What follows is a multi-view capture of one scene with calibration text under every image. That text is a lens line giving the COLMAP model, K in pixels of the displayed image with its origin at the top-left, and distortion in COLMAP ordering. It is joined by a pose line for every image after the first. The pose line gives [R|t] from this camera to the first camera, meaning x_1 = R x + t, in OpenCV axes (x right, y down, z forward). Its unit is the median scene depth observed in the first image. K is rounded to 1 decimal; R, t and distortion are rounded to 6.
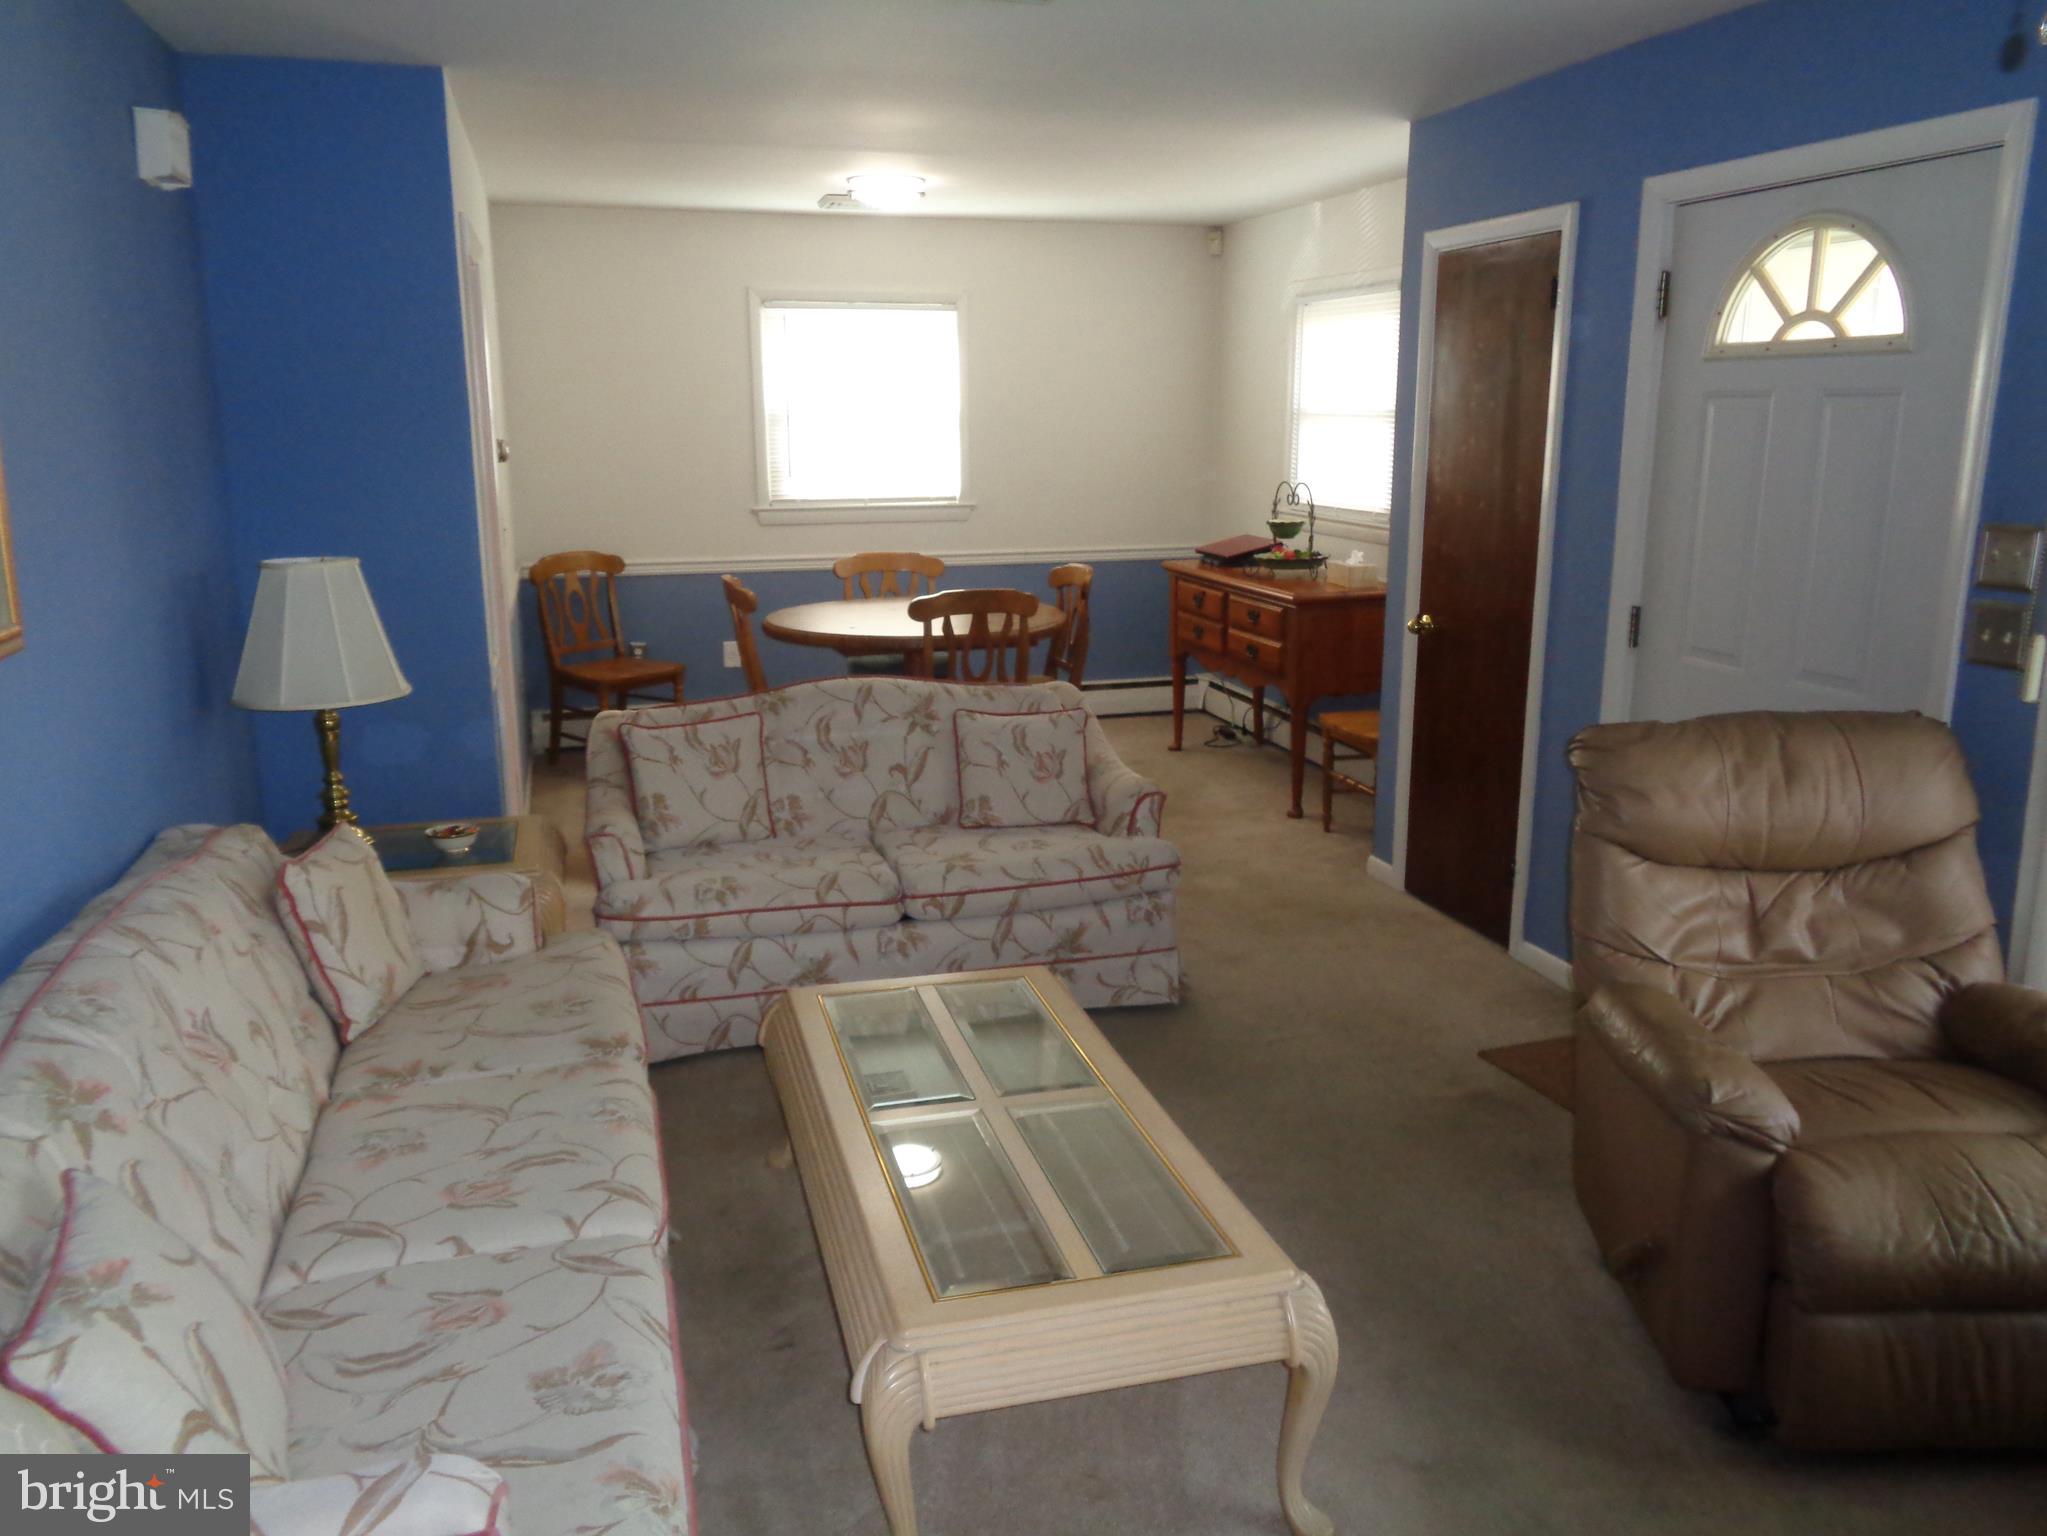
lens RADIAL K [[1530.1, 0, 1018.9], [0, 1530.1, 769.9], [0, 0, 1]] dist [-0.009176, 0.009651]
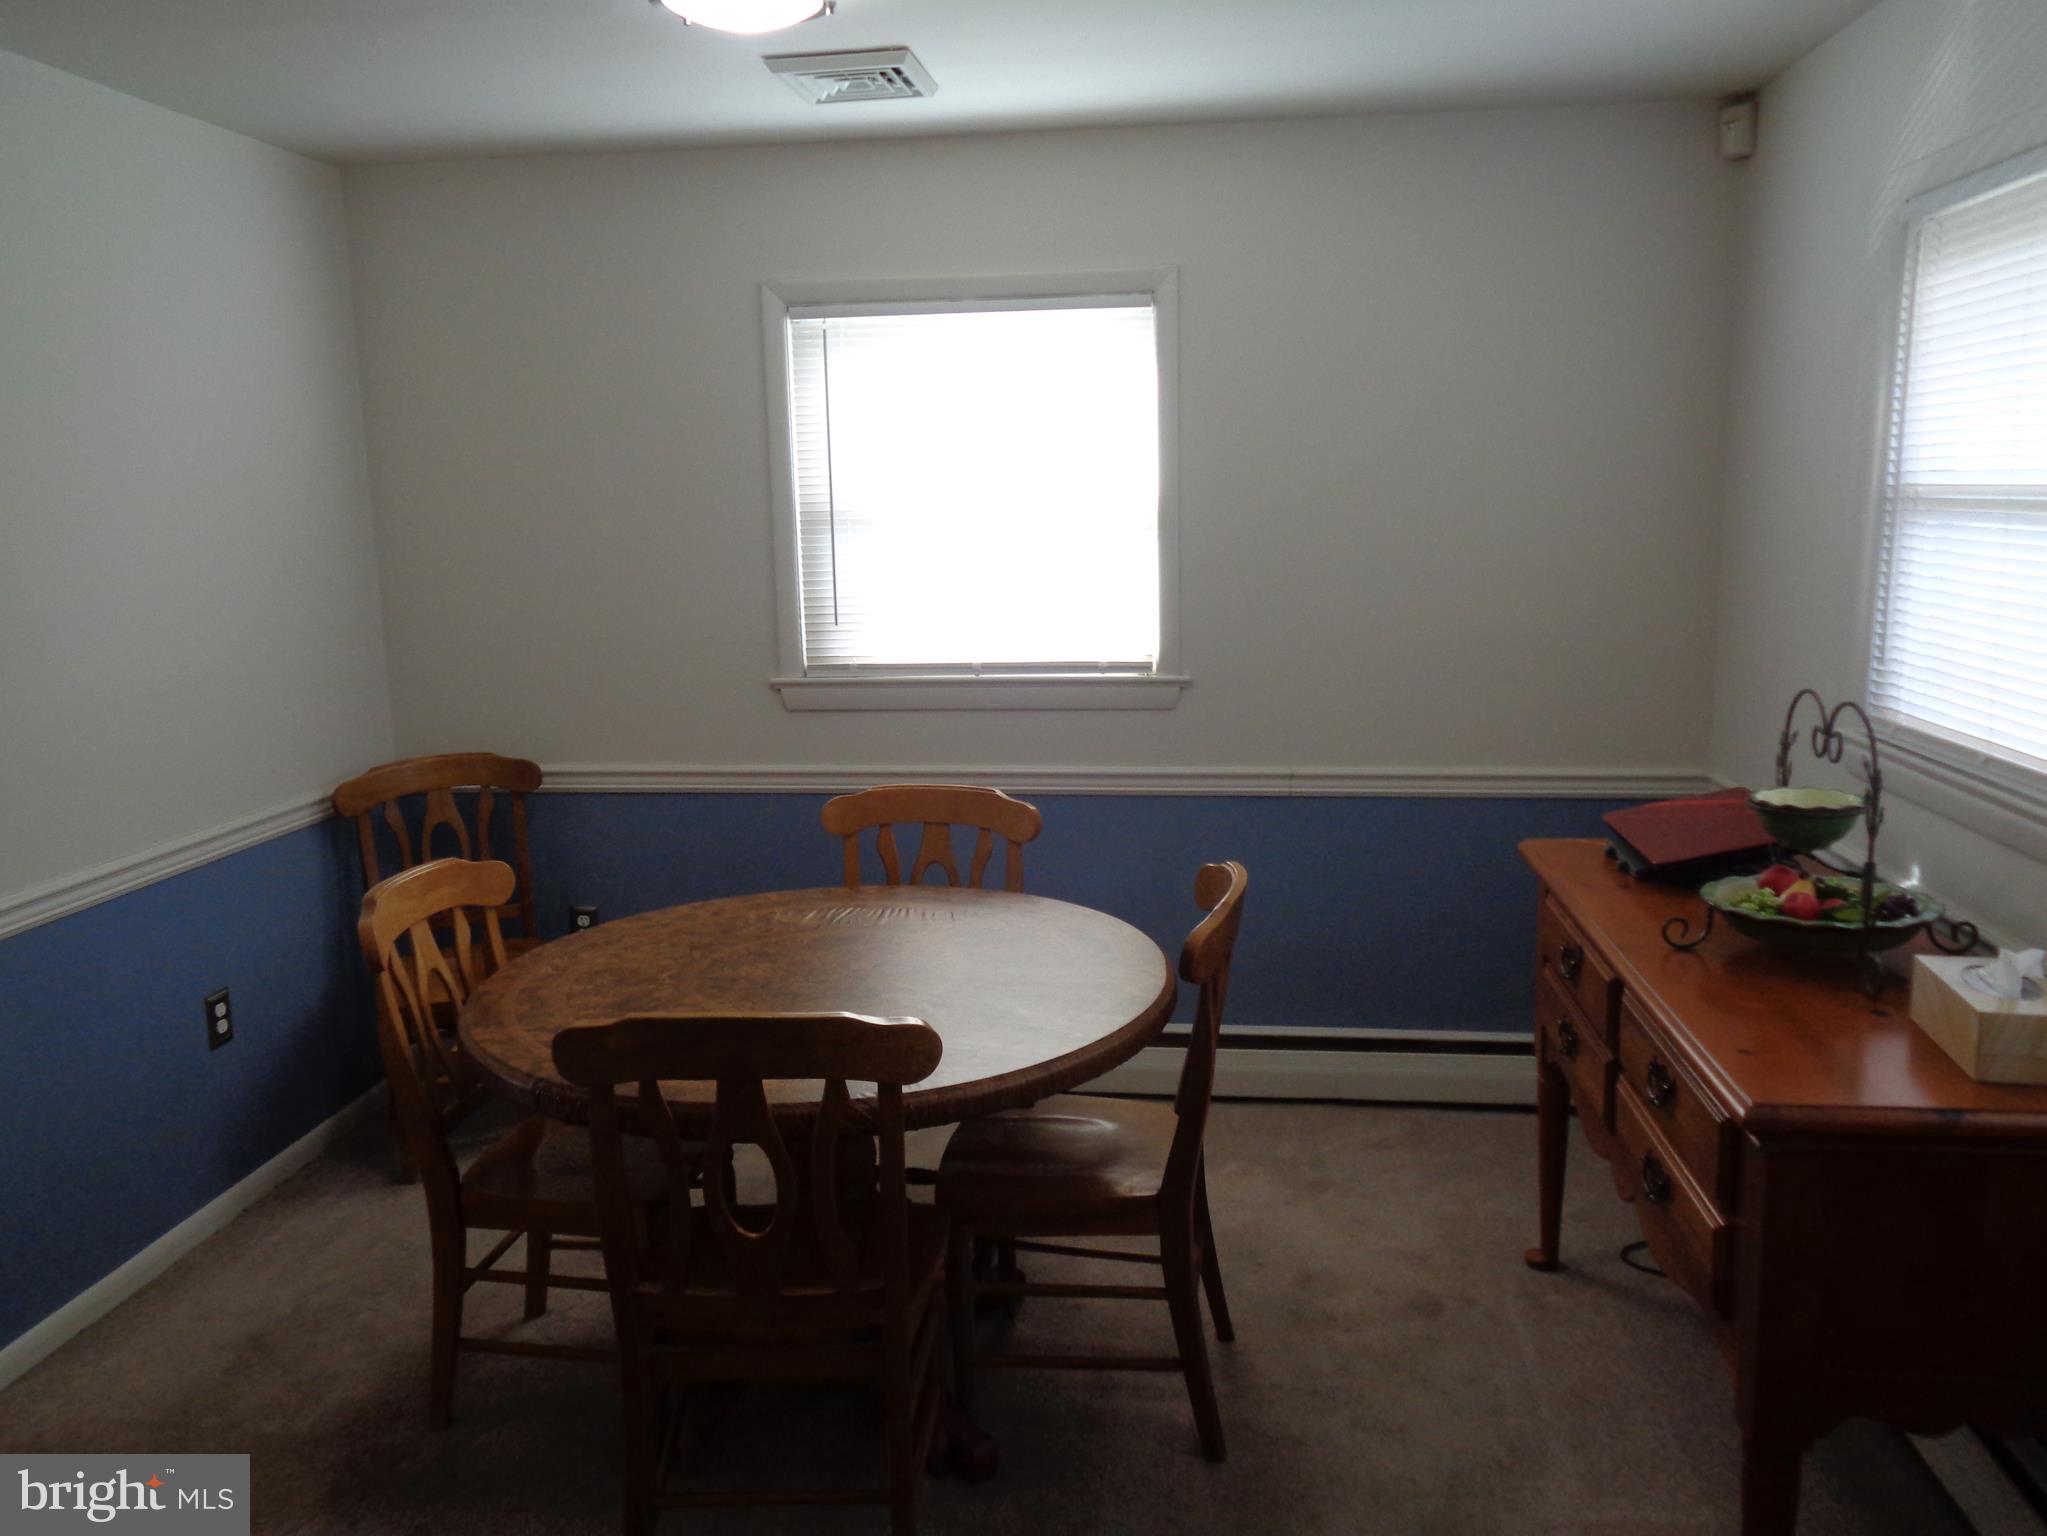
lens RADIAL K [[1530.1, 0, 1024.0], [0, 1530.1, 760.3], [0, 0, 1]] dist [-0.009176, 0.009651]
pose [[0.914689, 0.054920, -0.400410, 0.132505], [-0.077187, 0.996227, -0.039682, -0.126755], [0.396720, 0.067203, 0.915476, 0.530840]]
